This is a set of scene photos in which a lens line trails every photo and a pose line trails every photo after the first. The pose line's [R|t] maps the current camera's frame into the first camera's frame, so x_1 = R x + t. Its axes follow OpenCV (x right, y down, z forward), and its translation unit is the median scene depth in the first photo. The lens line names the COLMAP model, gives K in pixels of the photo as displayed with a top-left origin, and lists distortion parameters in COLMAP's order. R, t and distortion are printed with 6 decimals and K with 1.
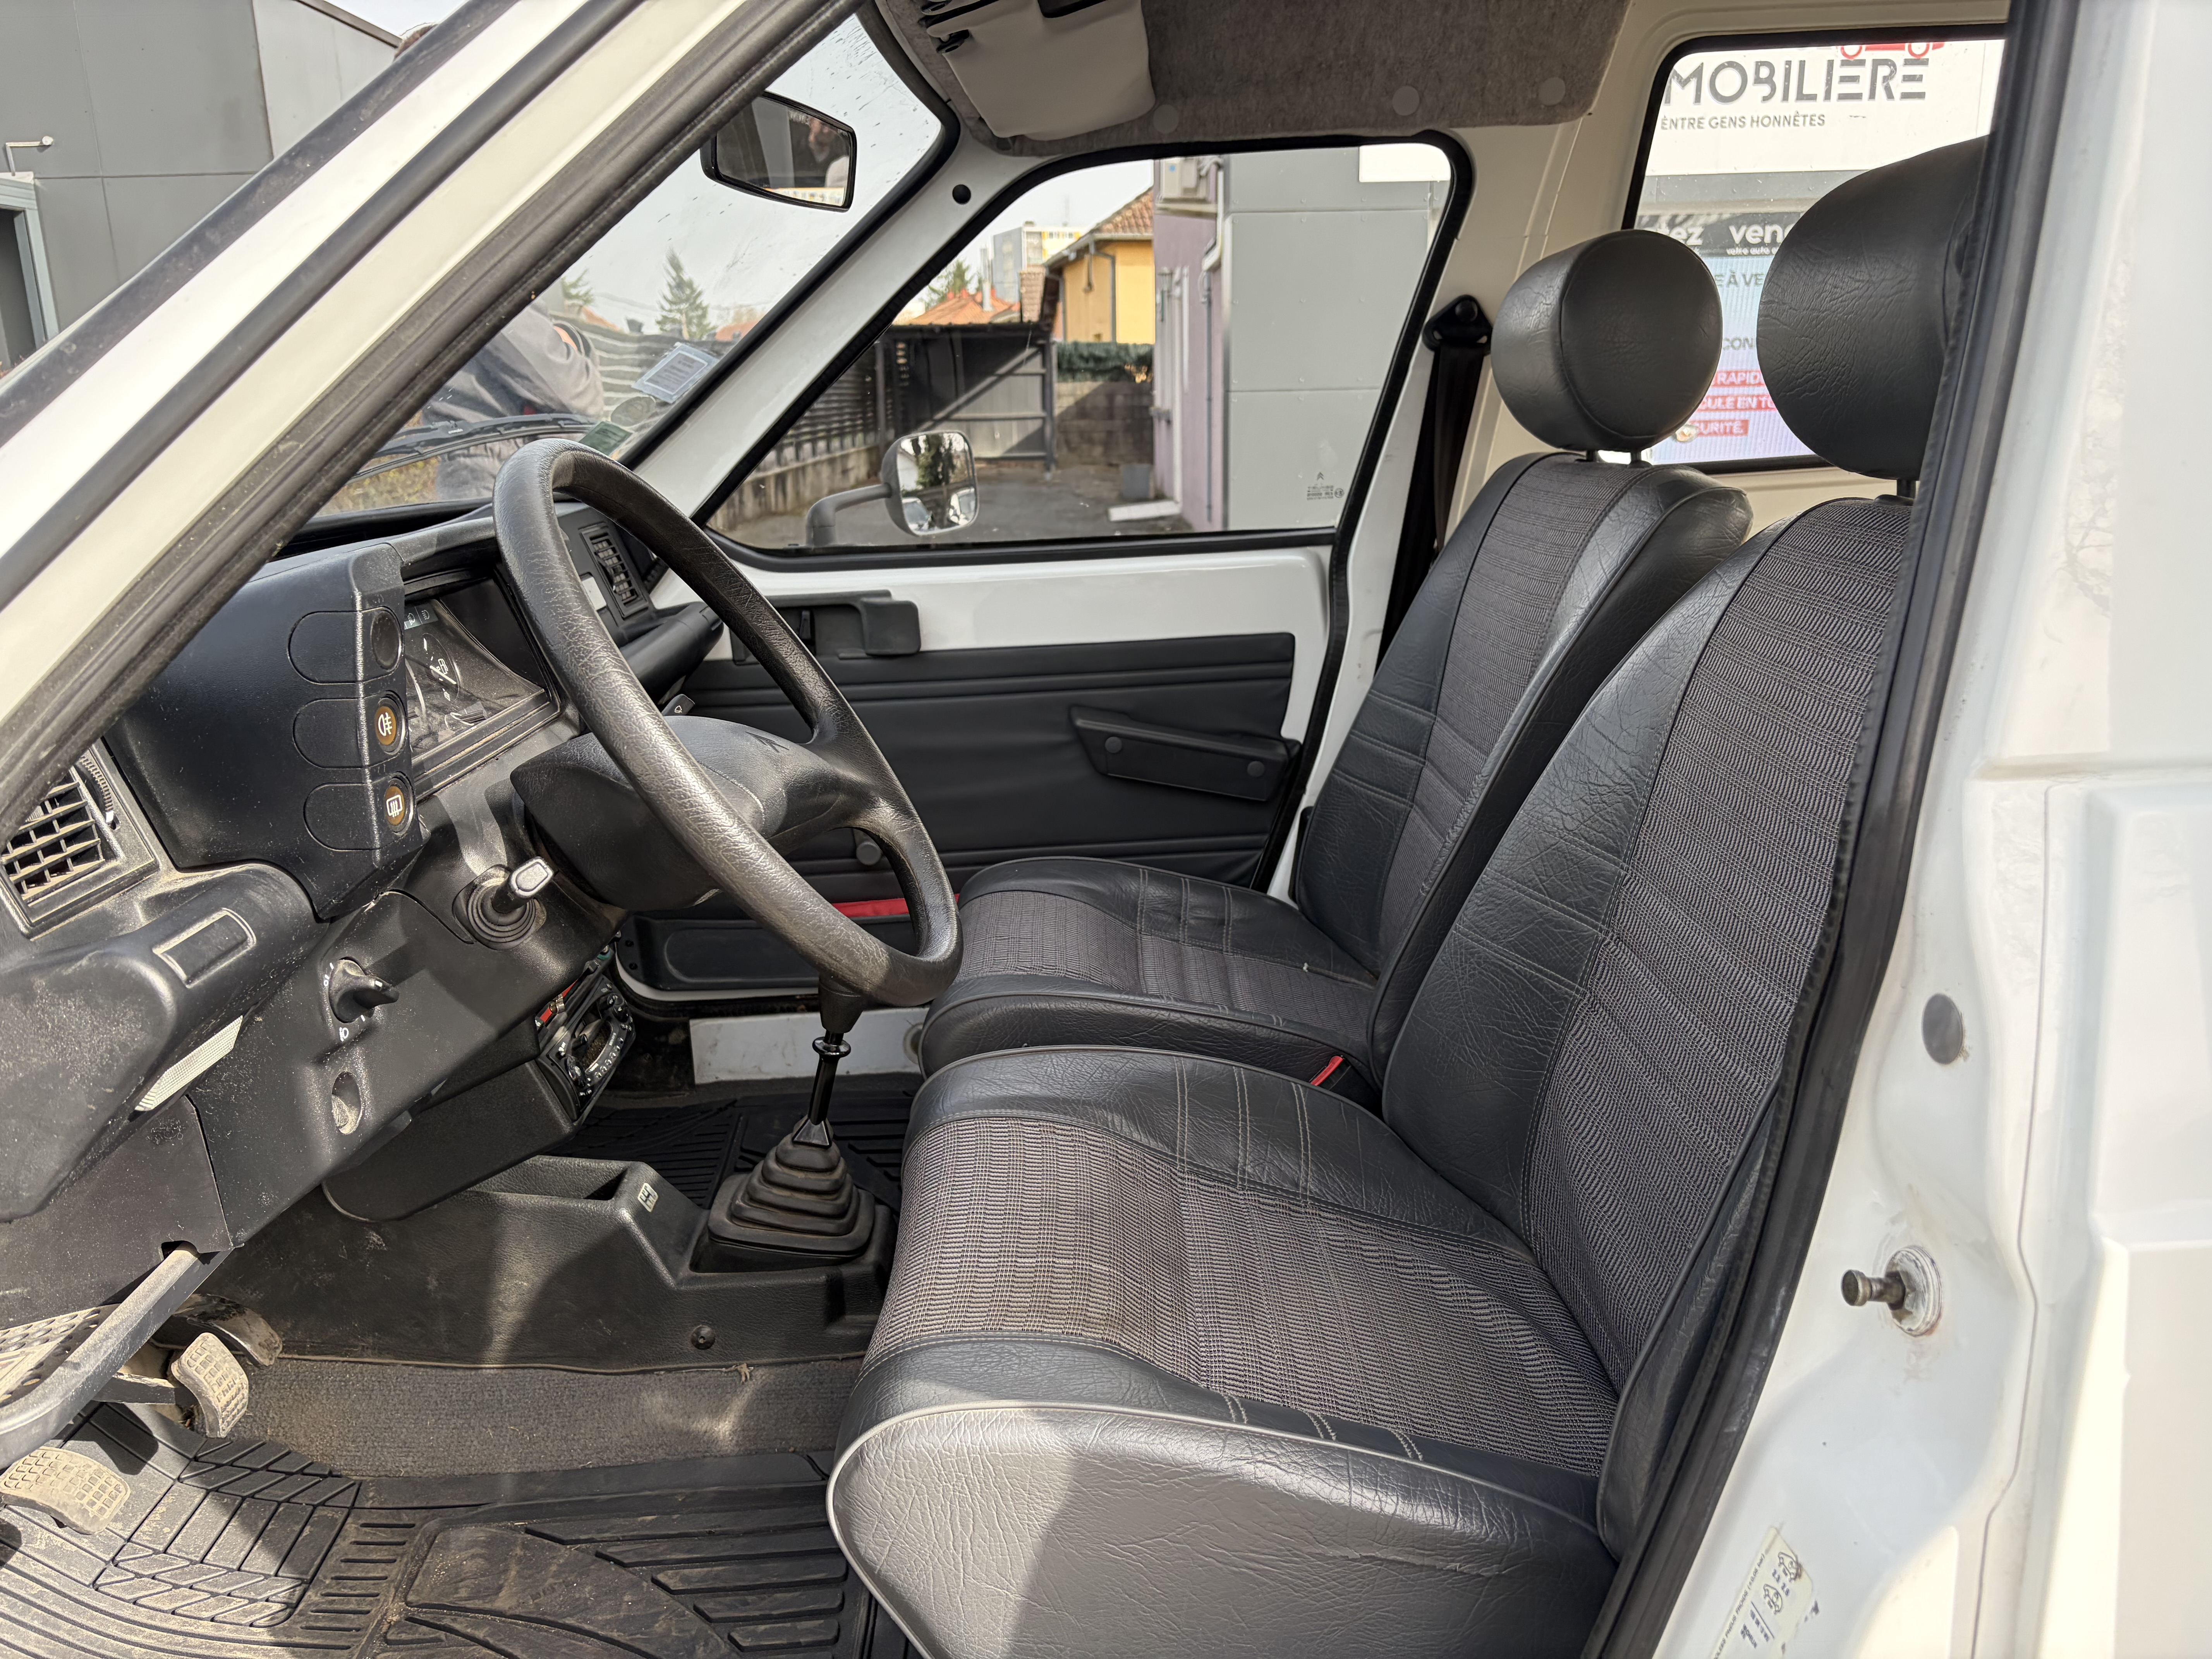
lens RADIAL K [[1658.3, 0, 1151.5], [0, 1658.3, 835.2], [0, 0, 1]] dist [0.003173, -0.001590]
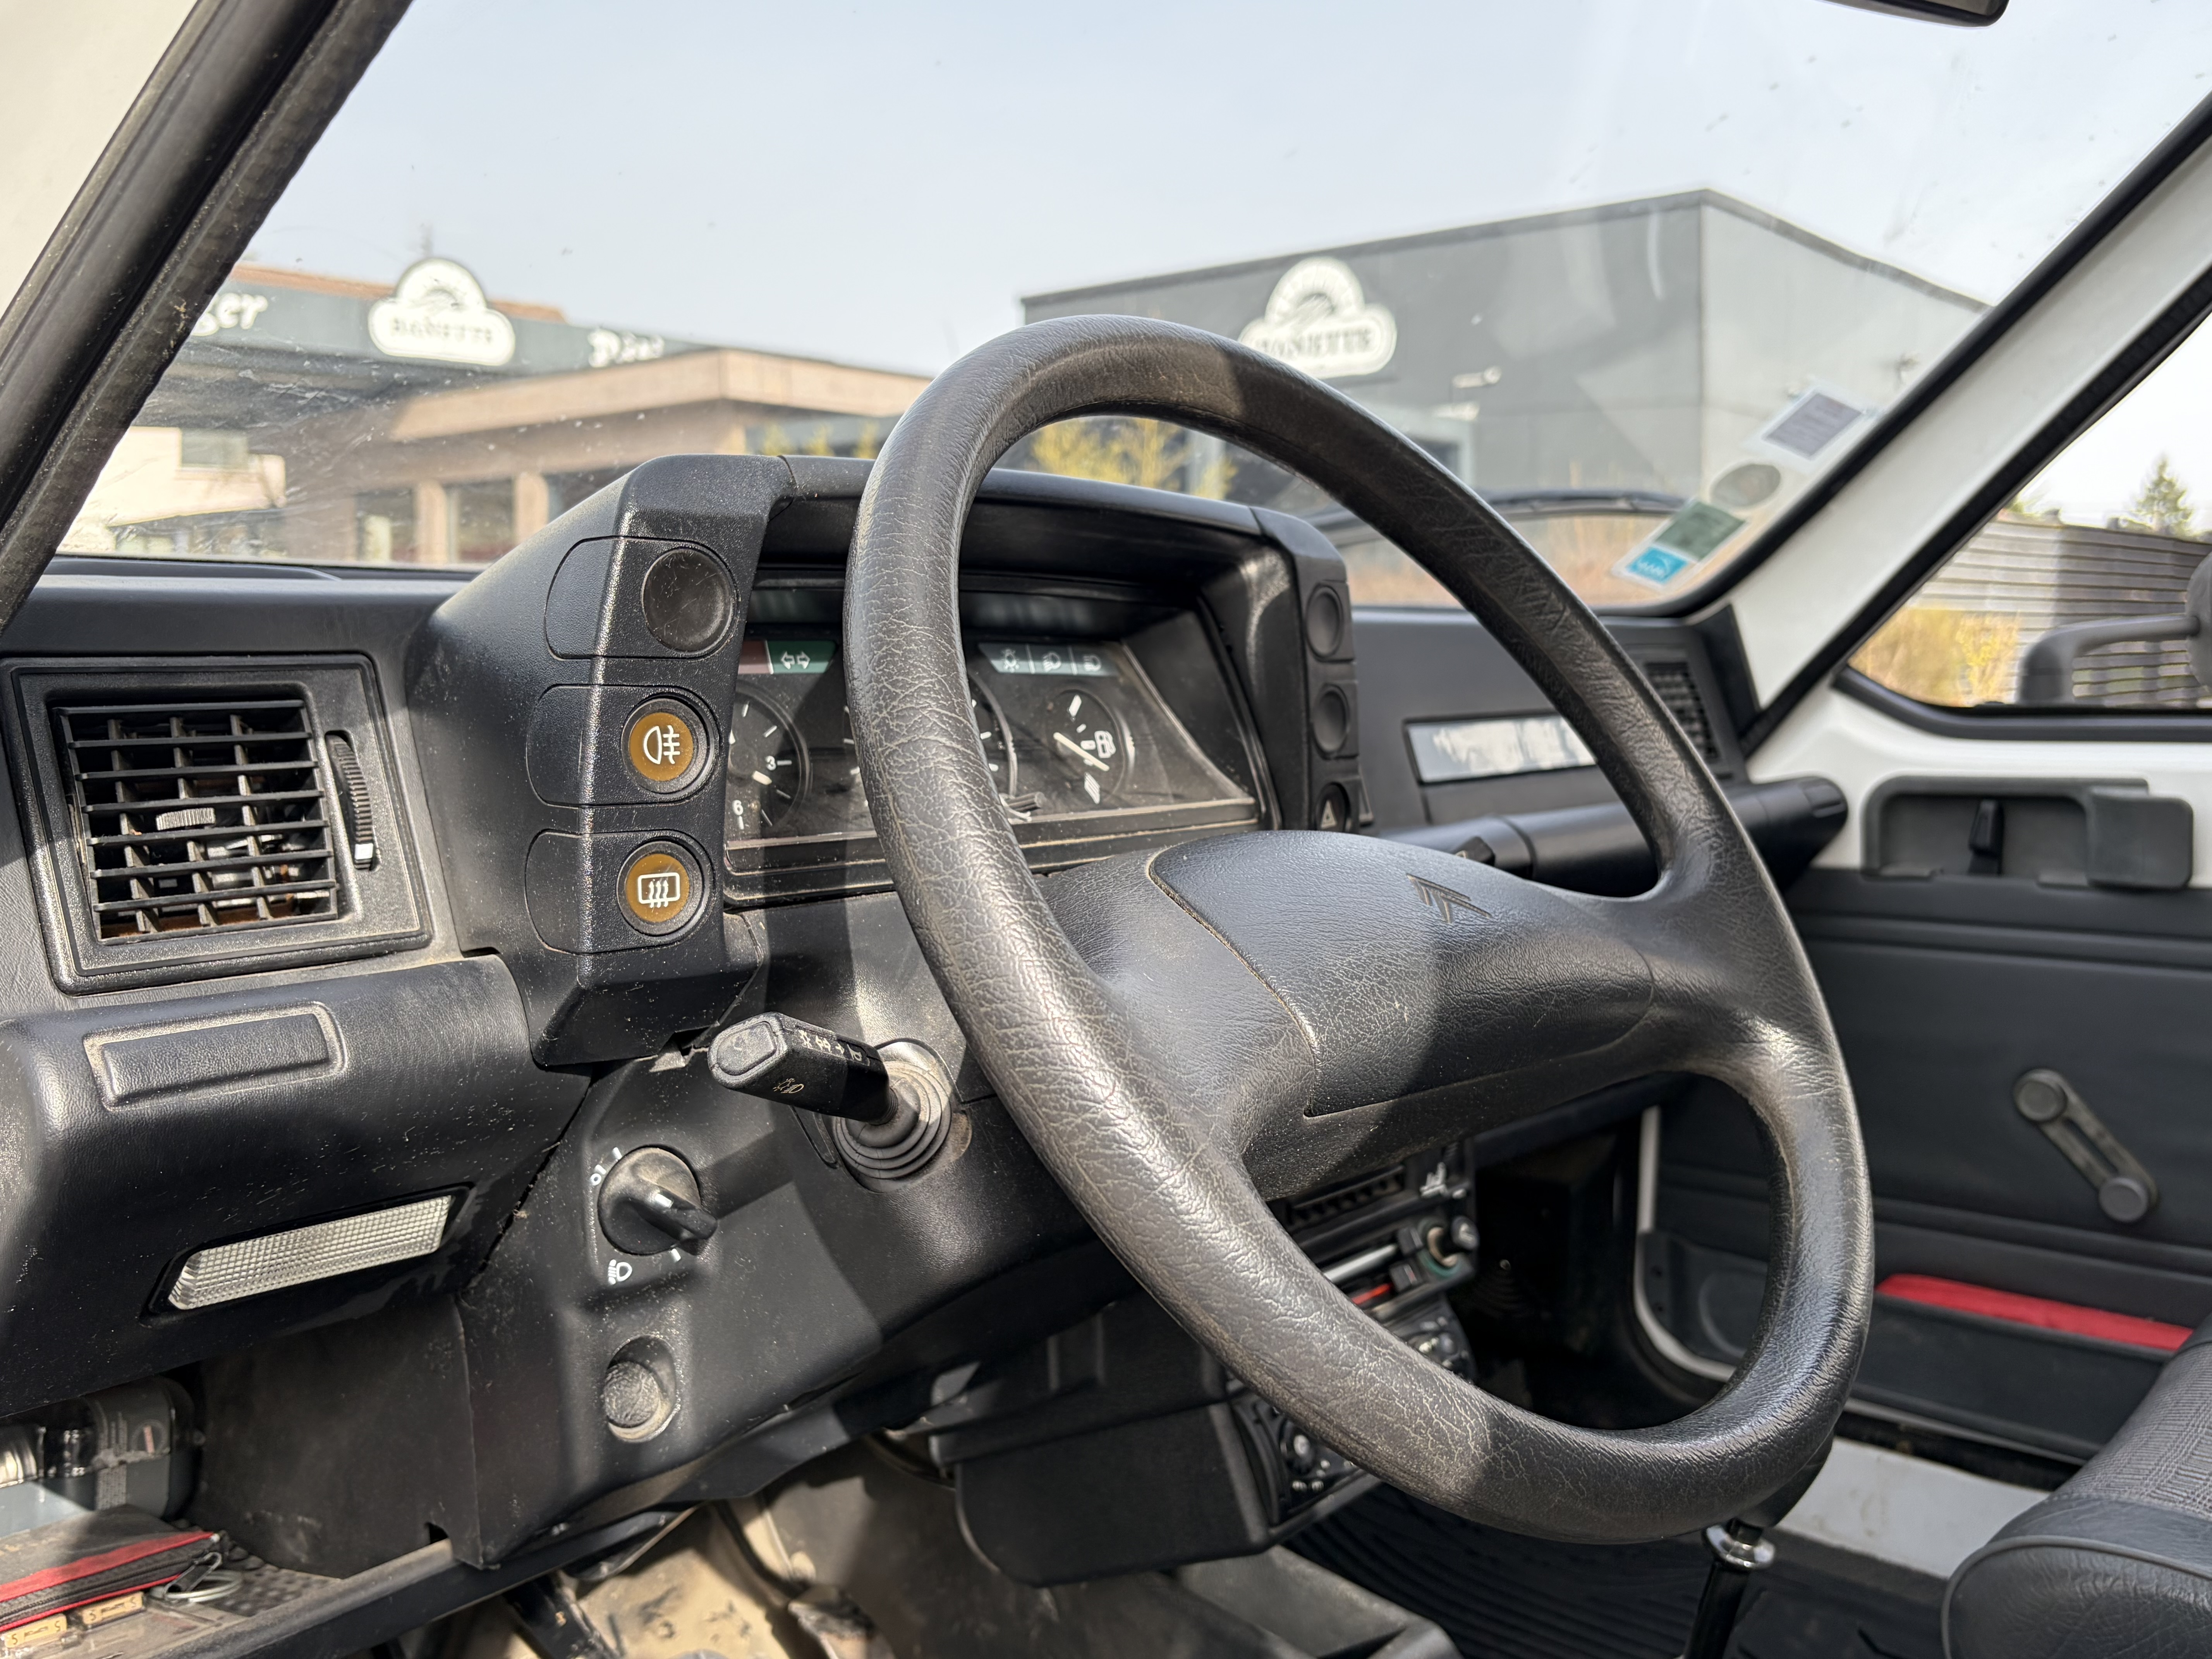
lens RADIAL K [[1912.7, 0, 1103.7], [0, 1912.7, 835.1], [0, 0, 1]] dist [0.018585, -0.011663]
pose [[0.718796, 0.088032, -0.689625, 0.054179], [-0.191229, 0.978723, -0.074382, -0.008477], [0.668404, 0.185342, 0.720337, 0.313091]]
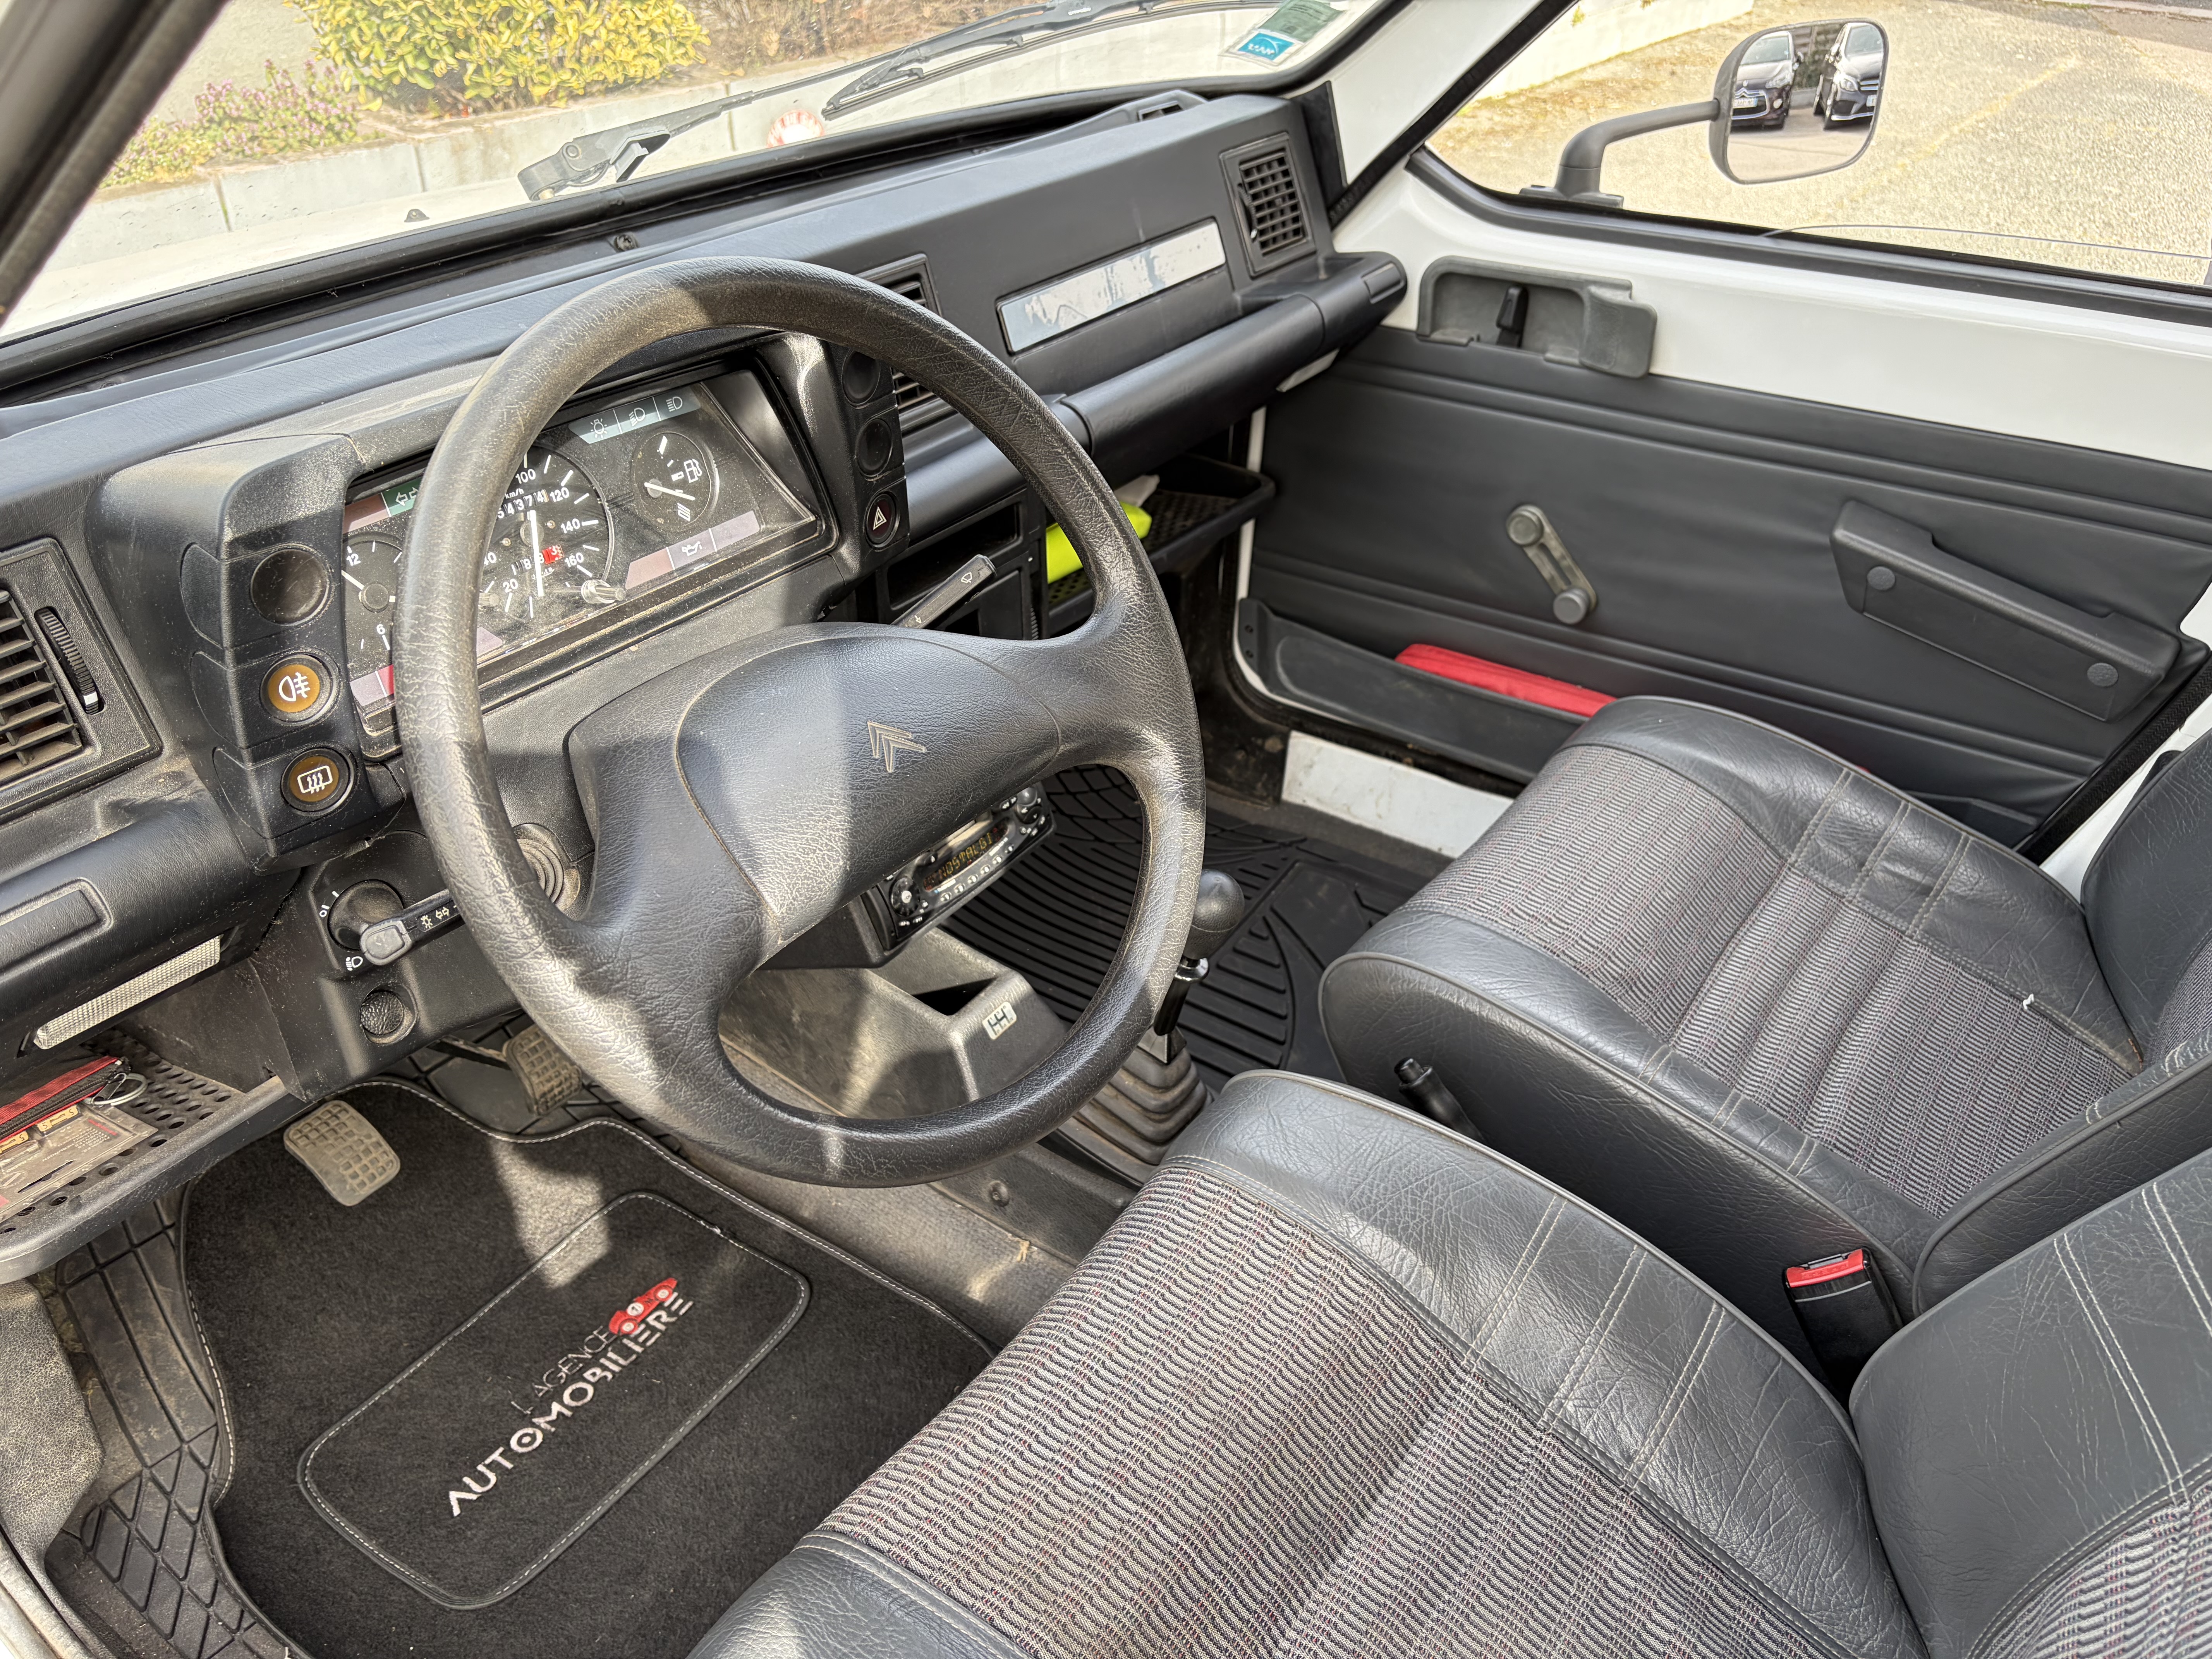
lens RADIAL K [[1685.2, 0, 1093.4], [0, 1685.2, 838.0], [0, 0, 1]] dist [0.032377, -0.026464]
pose [[0.782388, 0.365756, -0.504074, 0.131955], [-0.183565, 0.908855, 0.374547, -0.184551], [0.595123, -0.200511, 0.778218, 0.291089]]
